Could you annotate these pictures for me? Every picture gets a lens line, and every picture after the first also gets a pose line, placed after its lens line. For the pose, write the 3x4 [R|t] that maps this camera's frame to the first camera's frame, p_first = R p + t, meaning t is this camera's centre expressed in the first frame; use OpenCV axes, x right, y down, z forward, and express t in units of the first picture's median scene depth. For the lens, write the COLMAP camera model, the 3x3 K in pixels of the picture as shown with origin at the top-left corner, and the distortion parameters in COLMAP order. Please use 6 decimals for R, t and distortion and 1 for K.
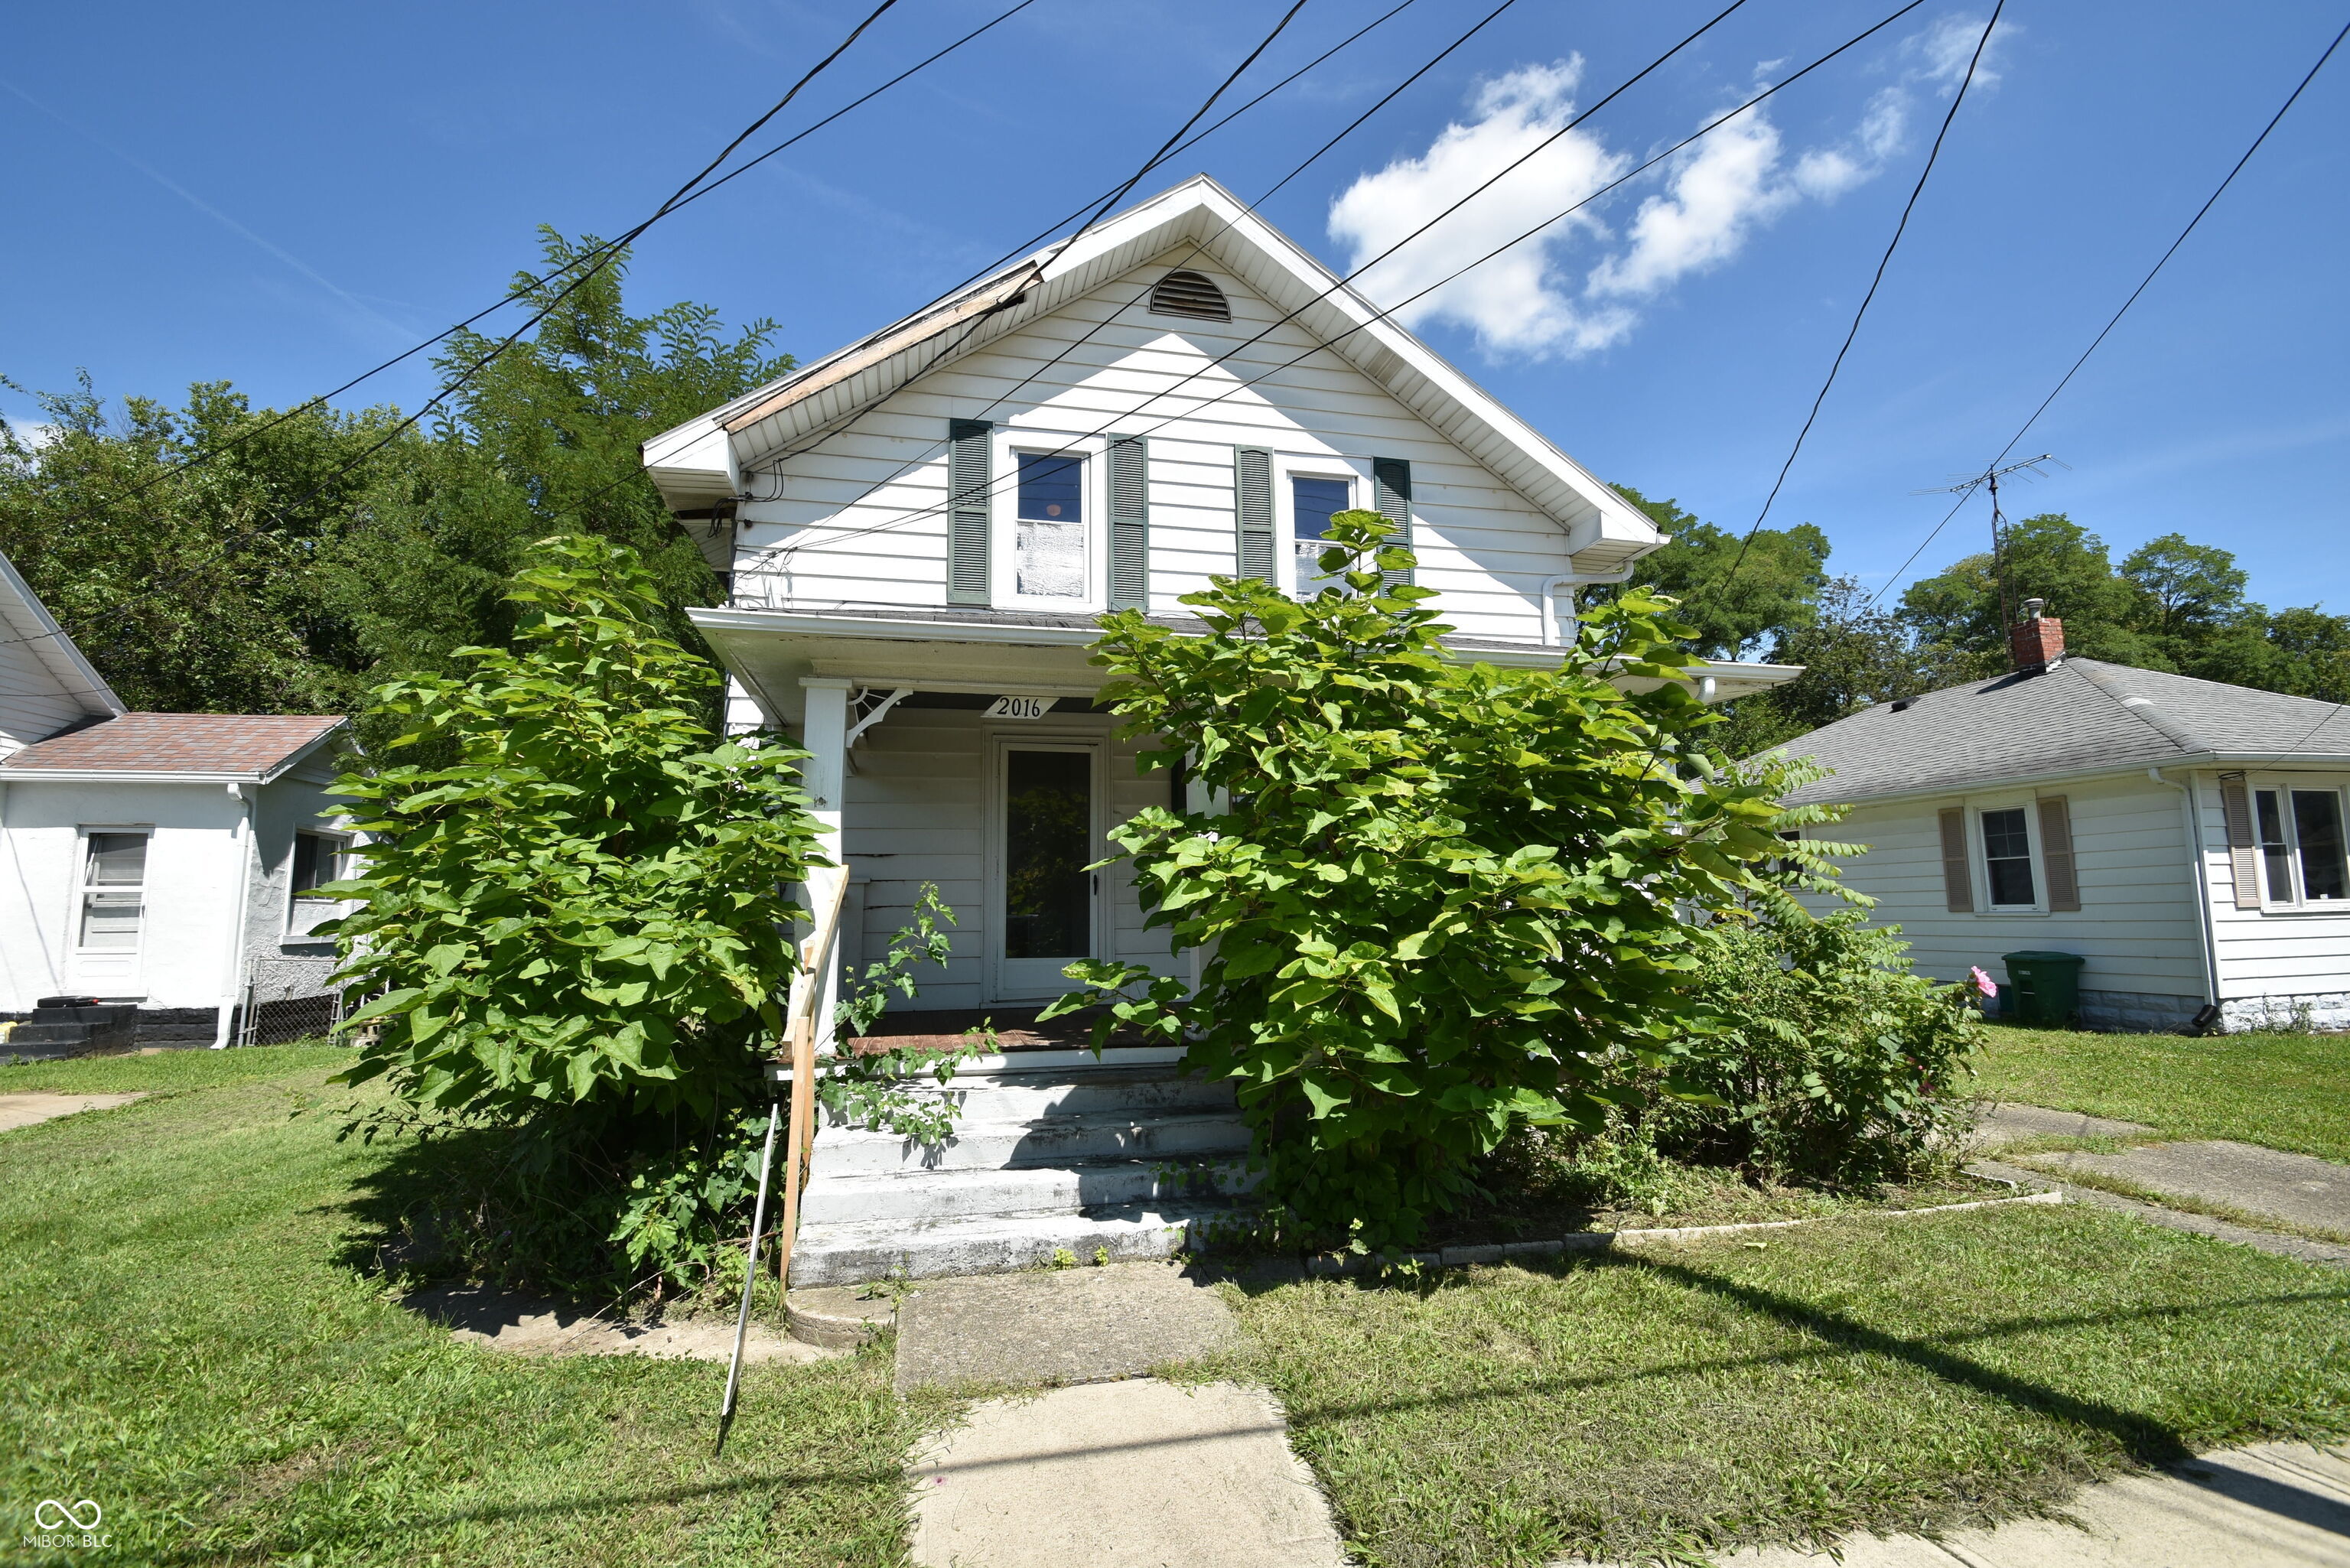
lens RADIAL K [[1026.7, 0, 1175.0], [0, 1026.7, 784.0], [0, 0, 1]] dist [0.016849, -0.018673]
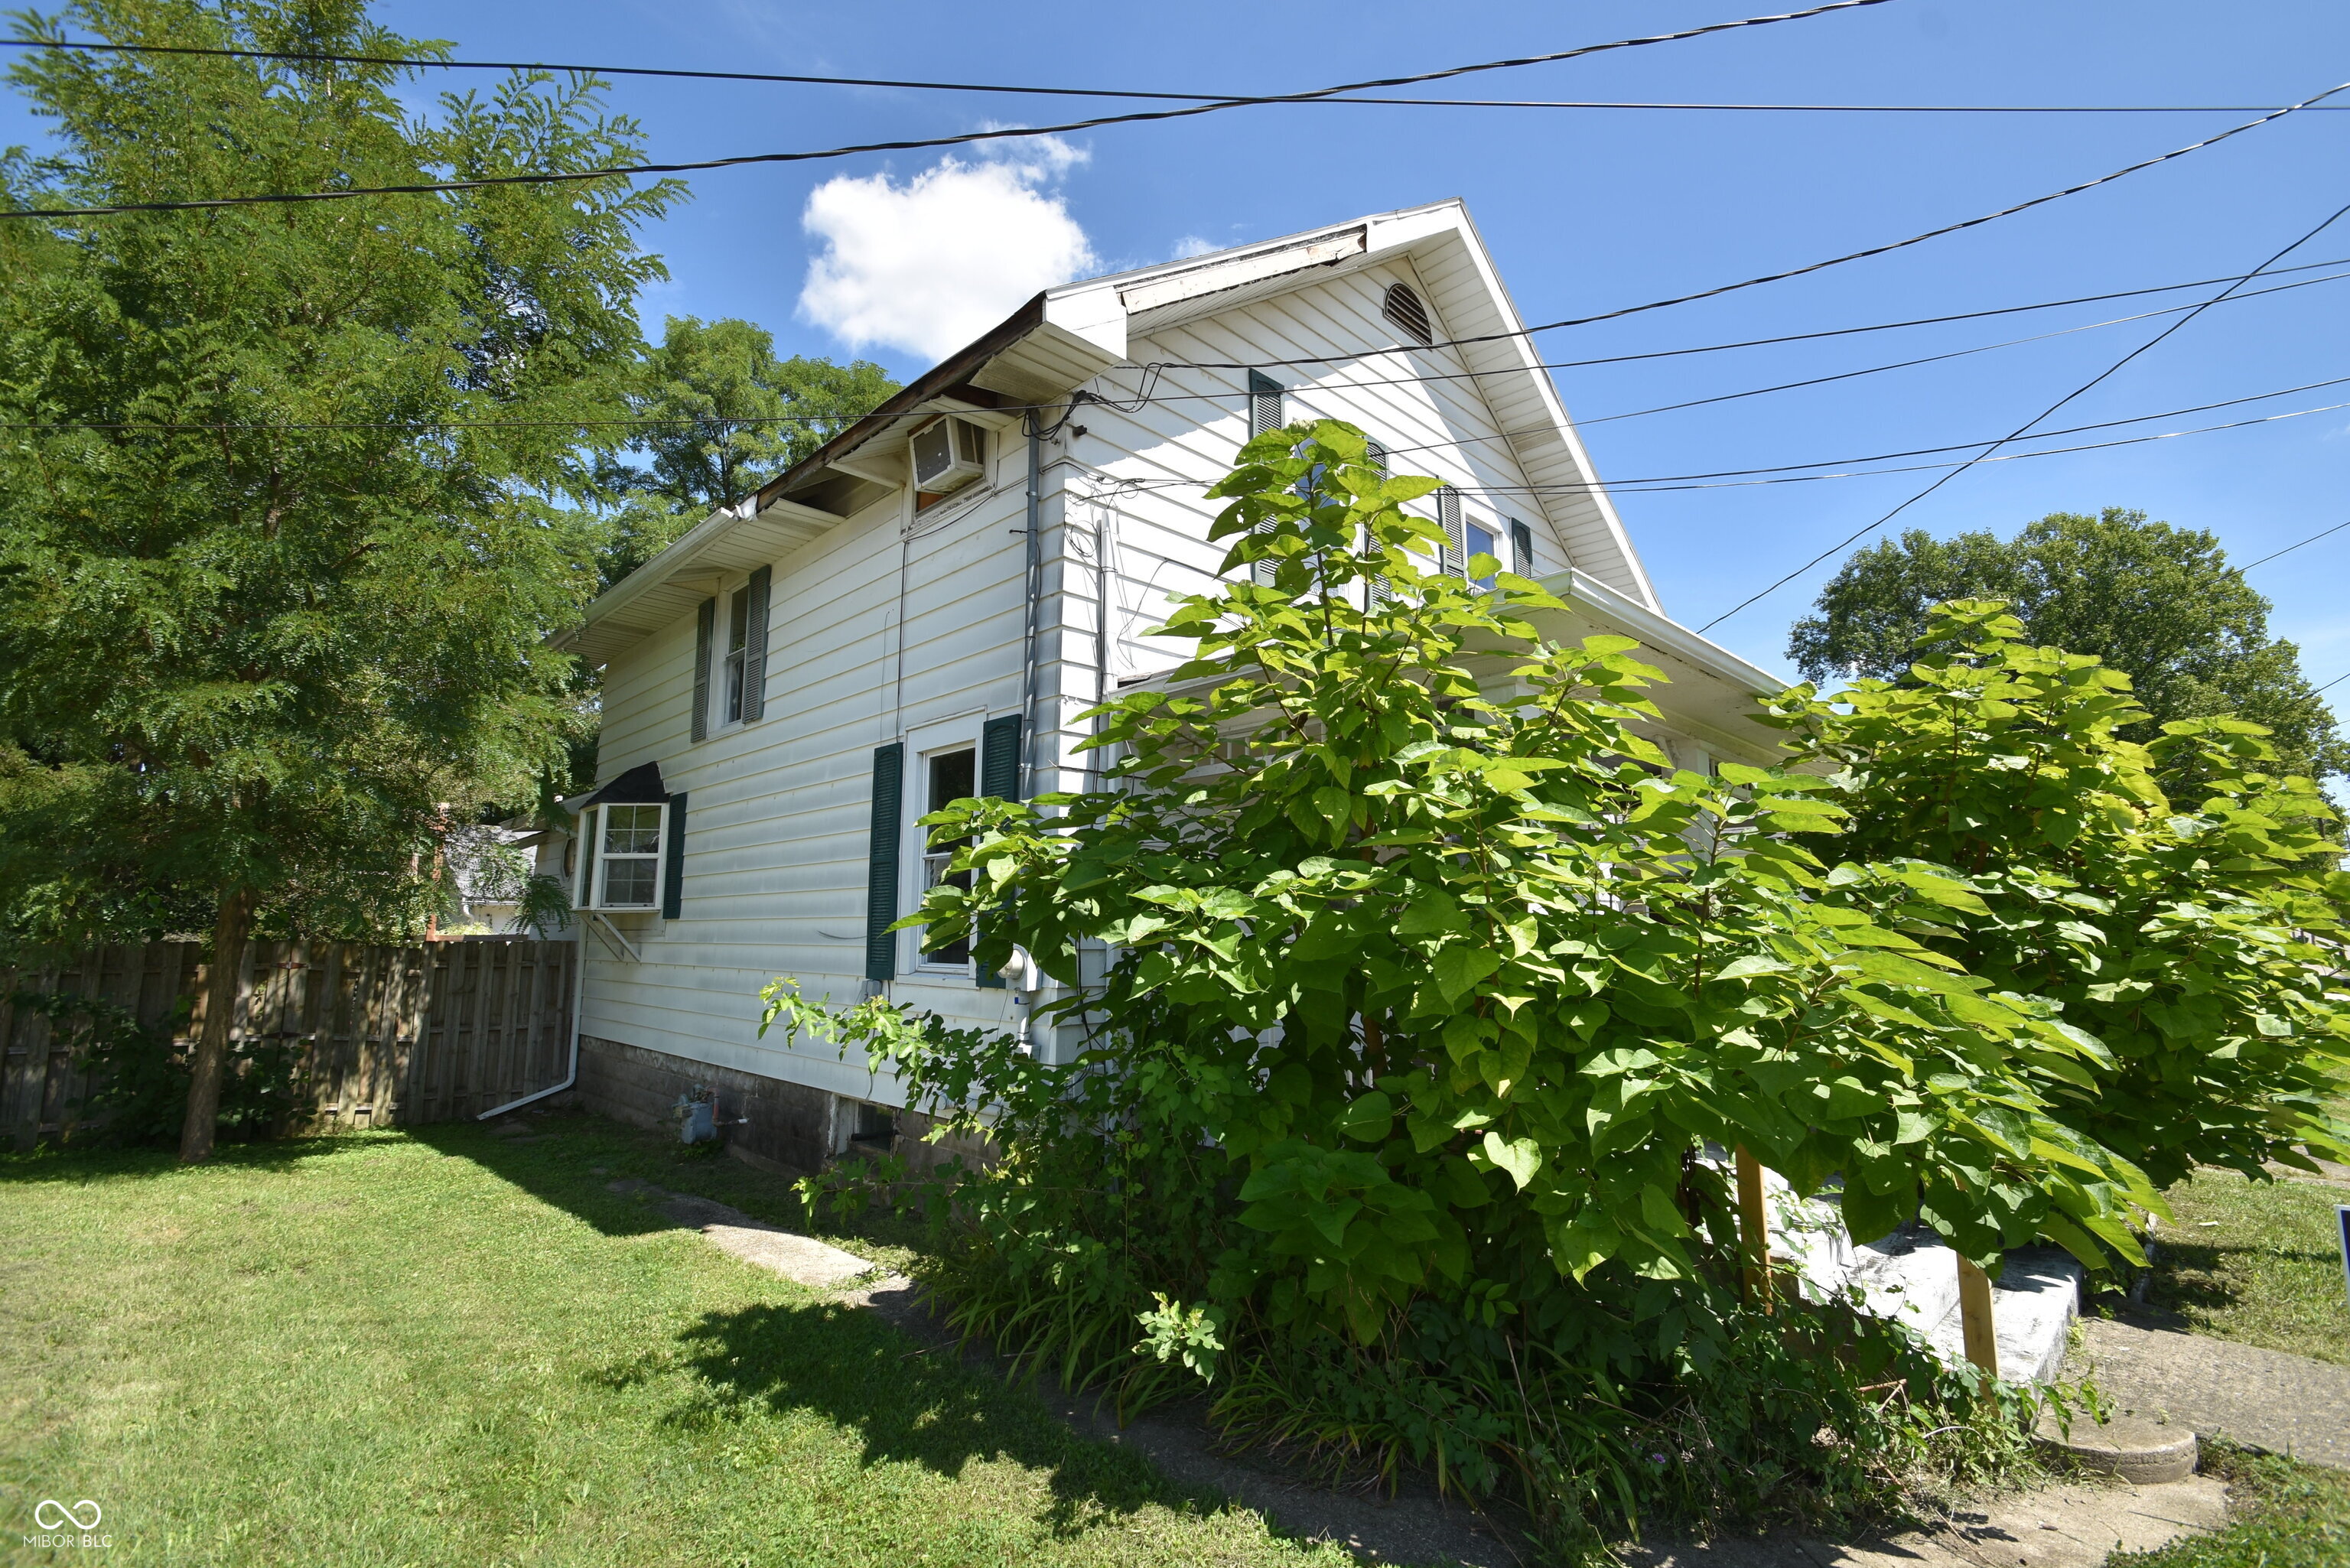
lens RADIAL K [[1026.7, 0, 1175.0], [0, 1026.7, 784.0], [0, 0, 1]] dist [0.016849, -0.018673]
pose [[0.851218, 0.090873, 0.516885, -0.718476], [-0.081907, 0.995829, -0.040188, 0.026481], [-0.518381, -0.008127, 0.855111, 0.322886]]
